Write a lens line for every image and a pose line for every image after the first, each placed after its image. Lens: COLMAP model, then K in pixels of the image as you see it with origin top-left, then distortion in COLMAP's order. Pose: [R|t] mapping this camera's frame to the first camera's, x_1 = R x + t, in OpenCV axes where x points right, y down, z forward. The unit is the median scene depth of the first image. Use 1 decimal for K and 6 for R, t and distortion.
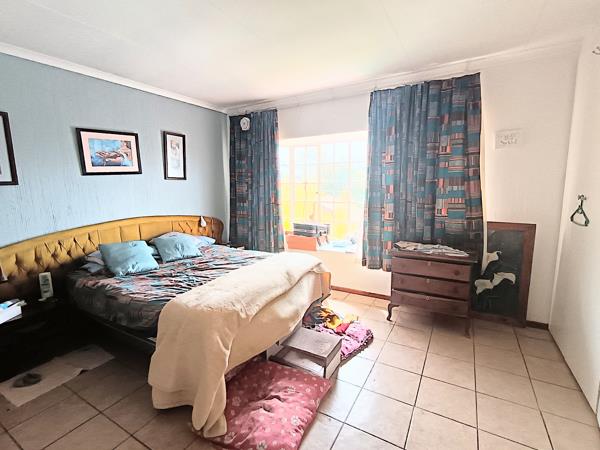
lens RADIAL K [[299.2, 0, 295.2], [0, 299.2, 223.9], [0, 0, 1]] dist [-0.000006, 0.000250]
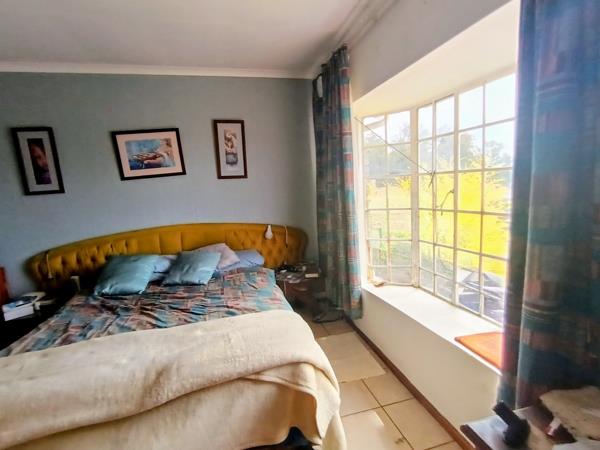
lens RADIAL K [[299.2, 0, 301.4], [0, 299.2, 226.8], [0, 0, 1]] dist [-0.000006, 0.000250]
pose [[0.701580, 0.078071, -0.708301, 0.380518], [-0.049382, 0.996917, 0.060970, -0.093973], [0.710878, -0.007798, 0.703272, 0.686919]]
